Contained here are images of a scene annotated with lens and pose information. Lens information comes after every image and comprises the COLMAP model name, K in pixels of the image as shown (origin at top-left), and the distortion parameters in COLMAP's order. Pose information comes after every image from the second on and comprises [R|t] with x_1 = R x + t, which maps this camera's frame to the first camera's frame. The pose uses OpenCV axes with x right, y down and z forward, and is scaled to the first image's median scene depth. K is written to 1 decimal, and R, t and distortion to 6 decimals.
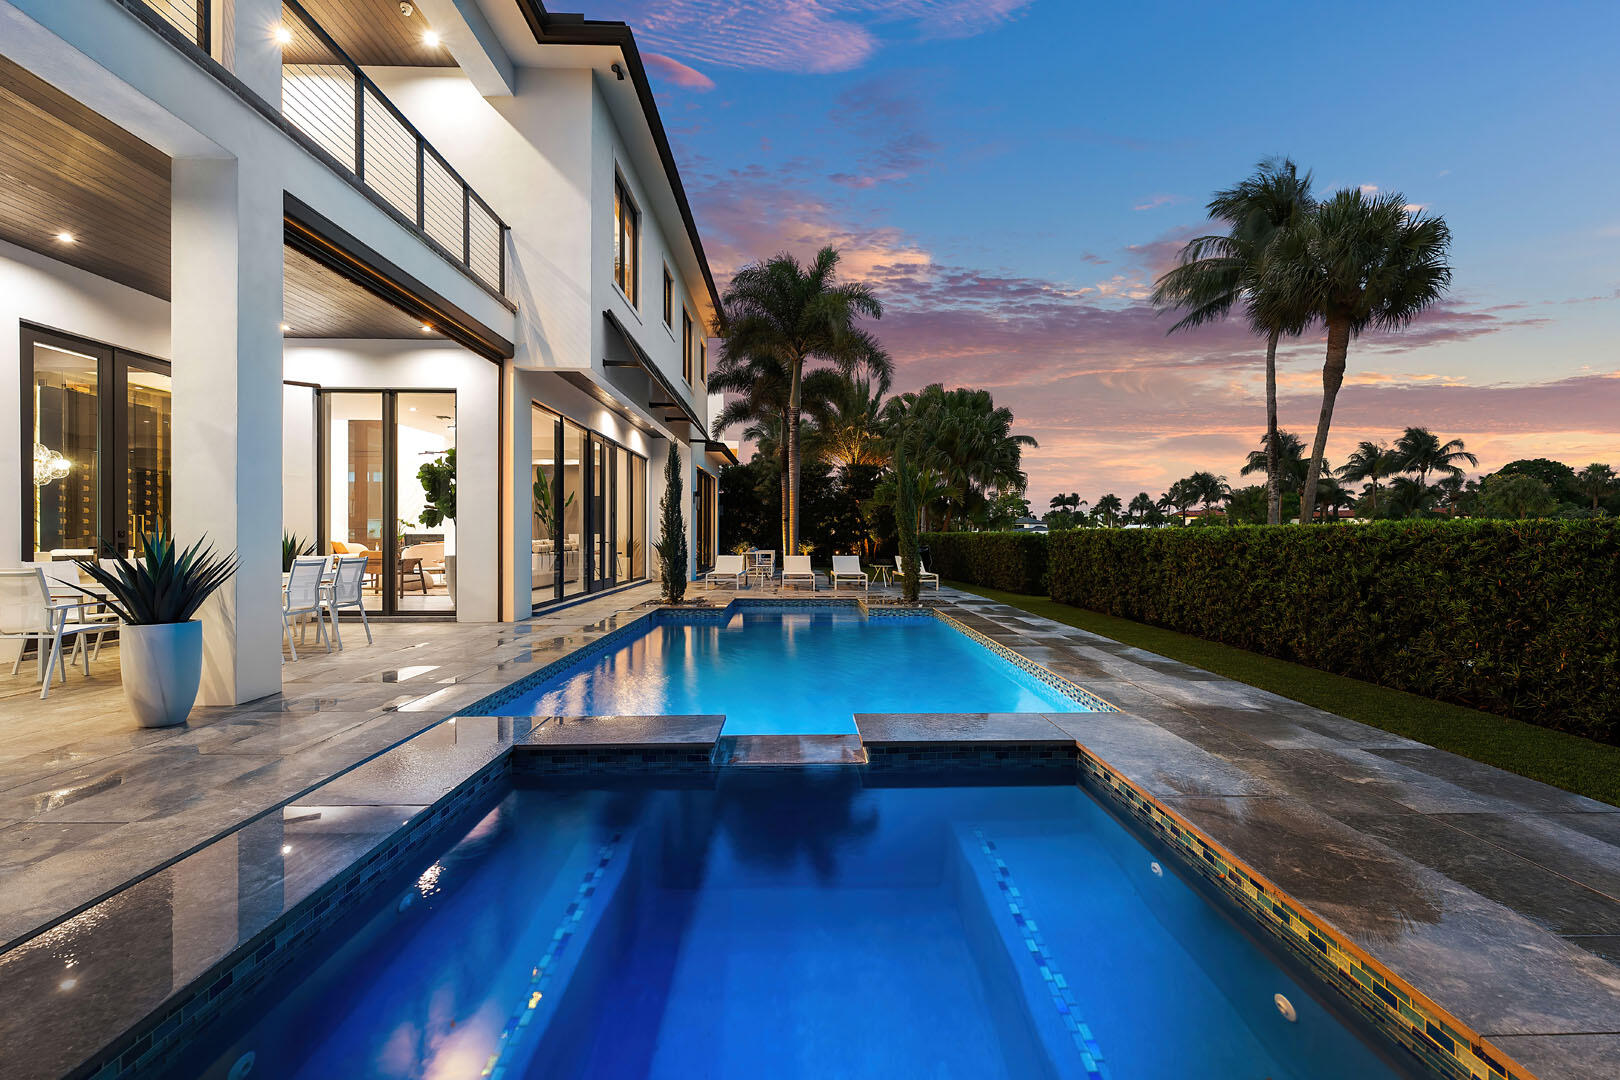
lens RADIAL K [[690.4, 0, 810.0], [0, 690.4, 540.0], [0, 0, 1]] dist [0.002314, 0.000136]
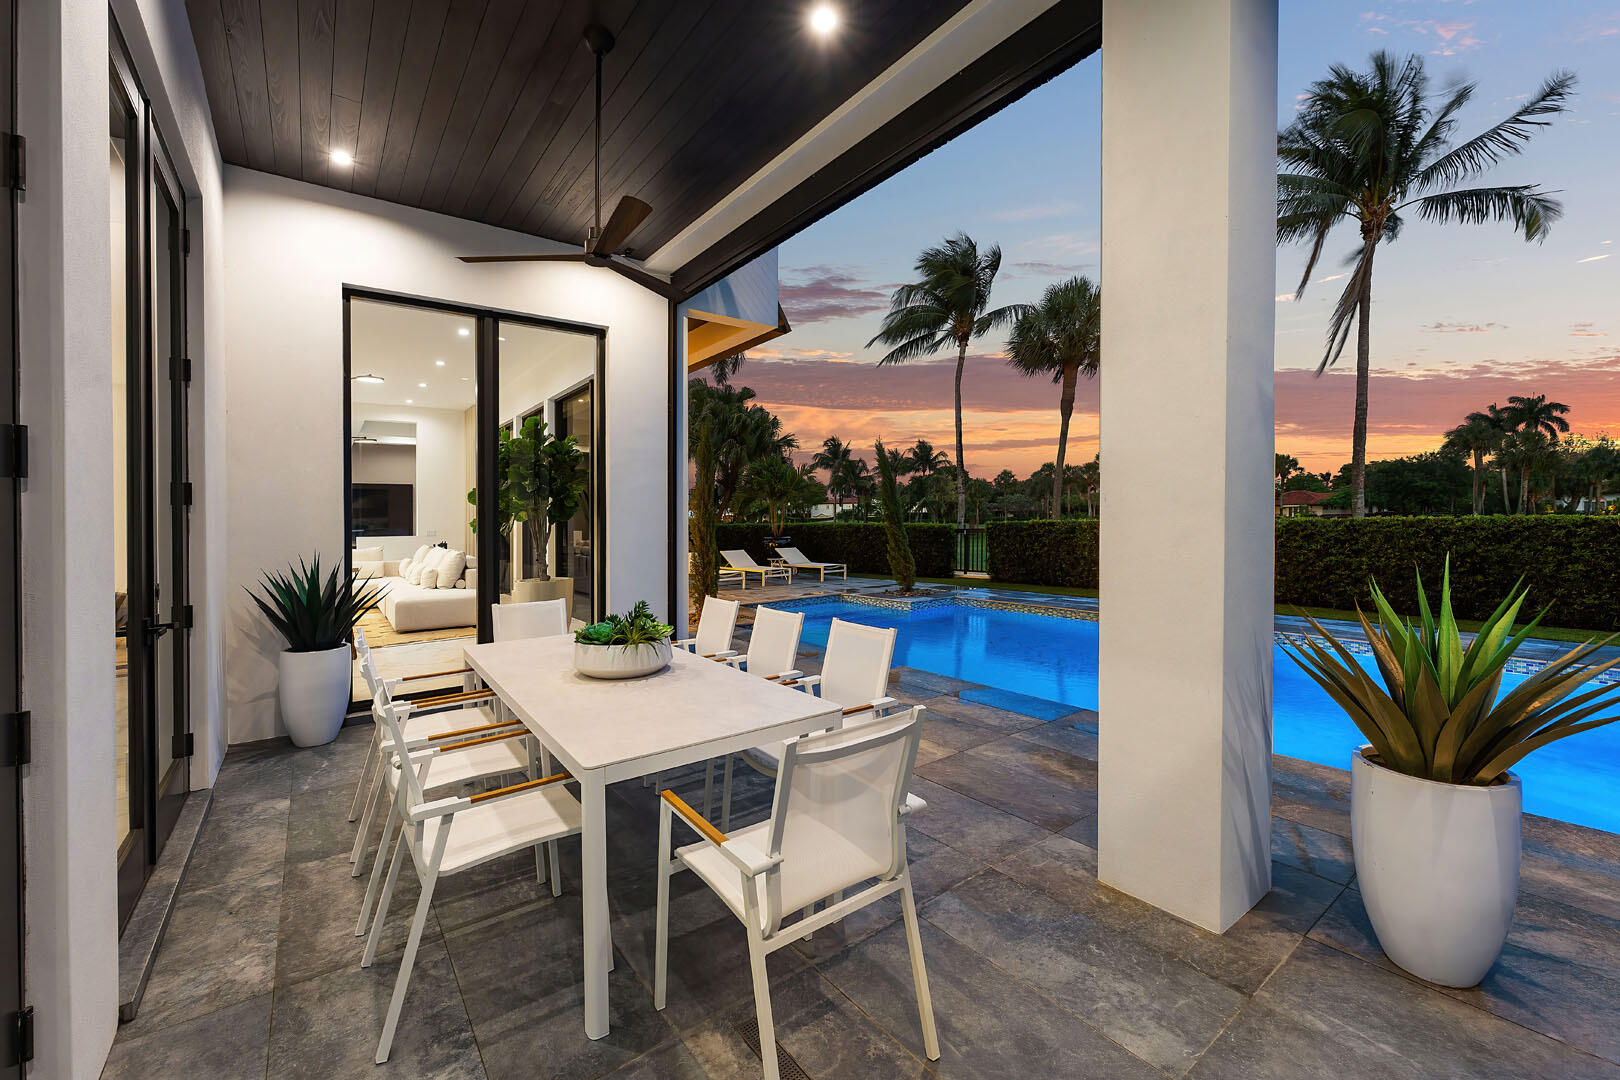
lens RADIAL K [[642.5, 0, 810.0], [0, 642.5, 540.0], [0, 0, 1]] dist [0.020314, -0.000004]
pose [[0.802749, -0.037602, 0.595131, -0.696166], [0.023940, 0.999238, 0.030843, -0.030123], [-0.595837, -0.010512, 0.803037, 0.387681]]
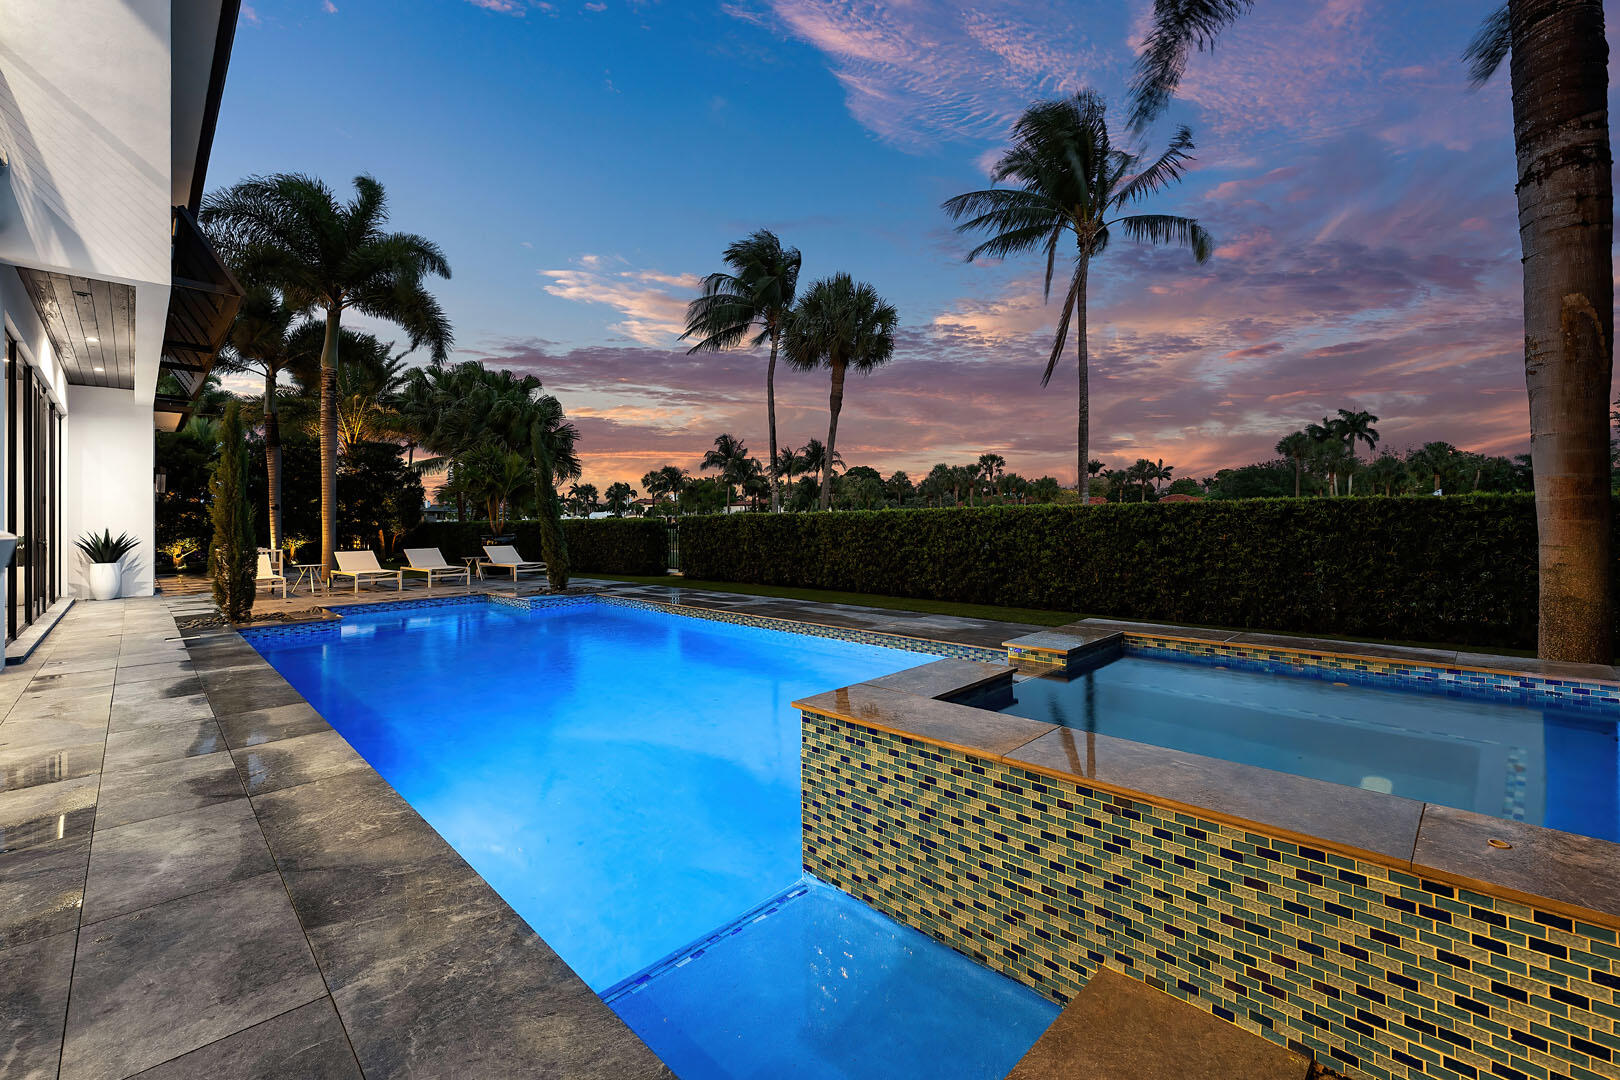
lens RADIAL K [[674.4, 0, 816.7], [0, 674.4, 518.1], [0, 0, 1]] dist [0.000529, -0.000191]
pose [[0.722903, -0.013910, 0.690809, -0.313027], [0.023476, 0.999715, -0.004436, -0.000310], [-0.690550, 0.019424, 0.723024, 0.075959]]
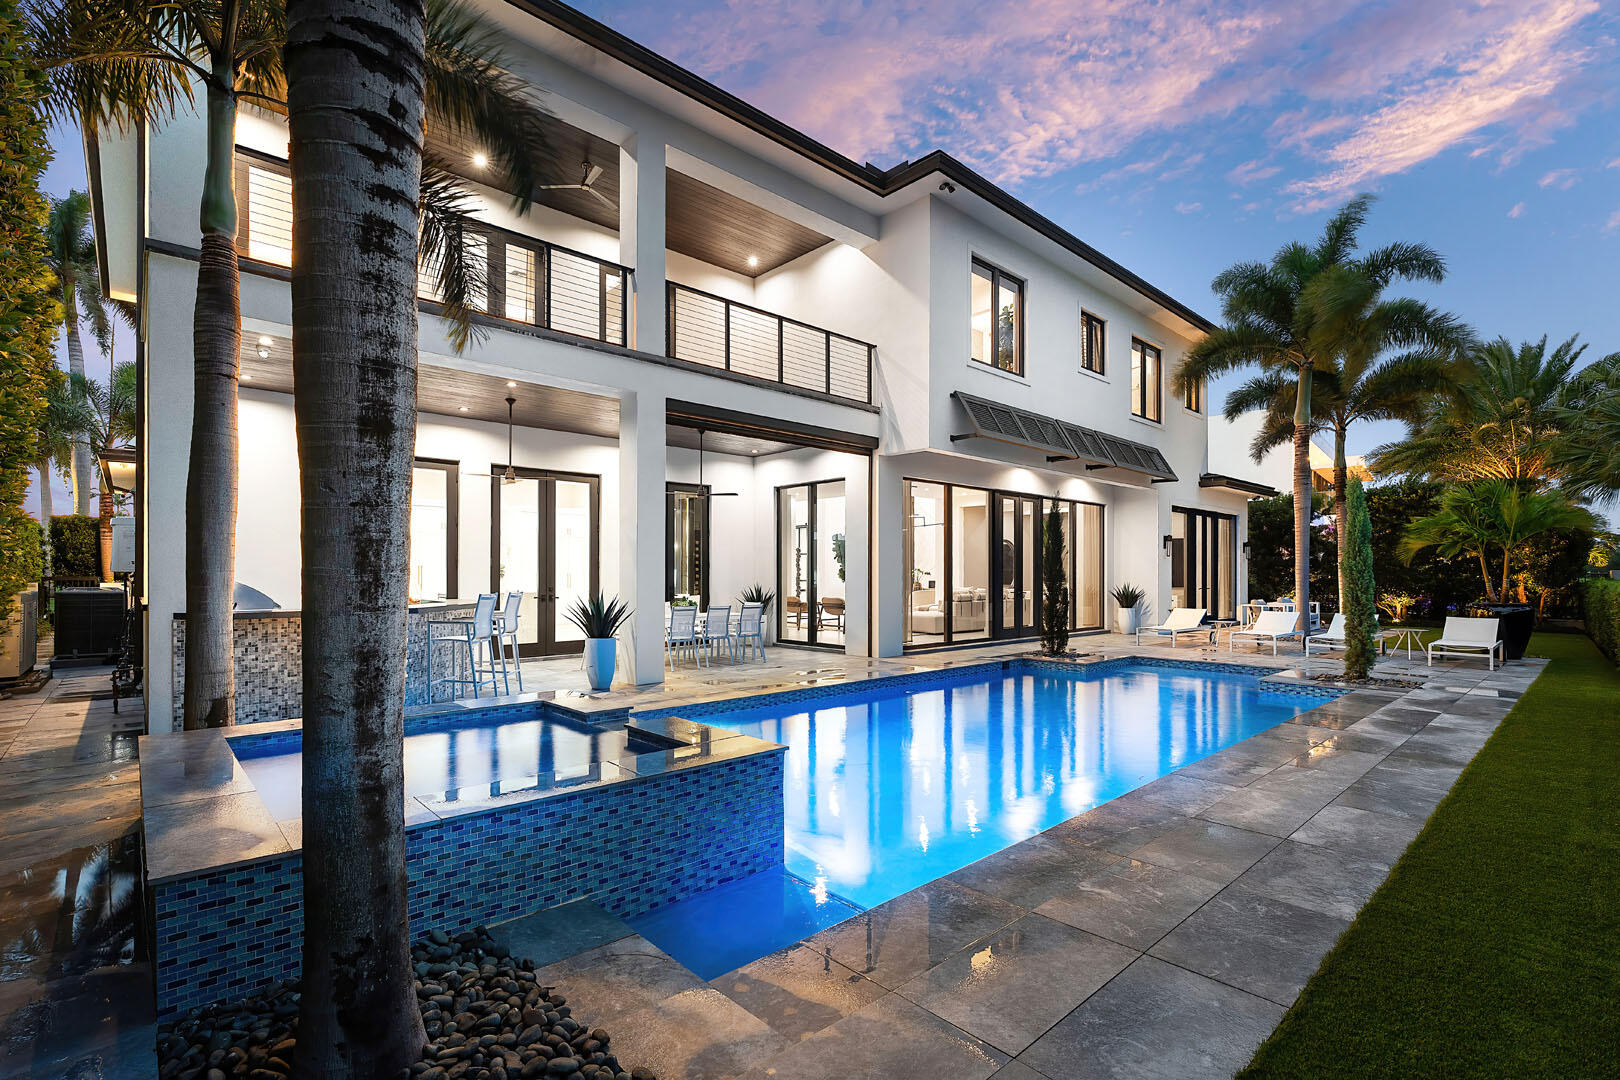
lens RADIAL K [[737.4, 0, 813.2], [0, 737.4, 567.6], [0, 0, 1]] dist [0.024330, -0.000010]
pose [[0.665945, -0.008340, -0.745954, 0.492364], [-0.004151, 0.999881, -0.014884, -0.024957], [0.745989, 0.013009, 0.665831, 0.017423]]
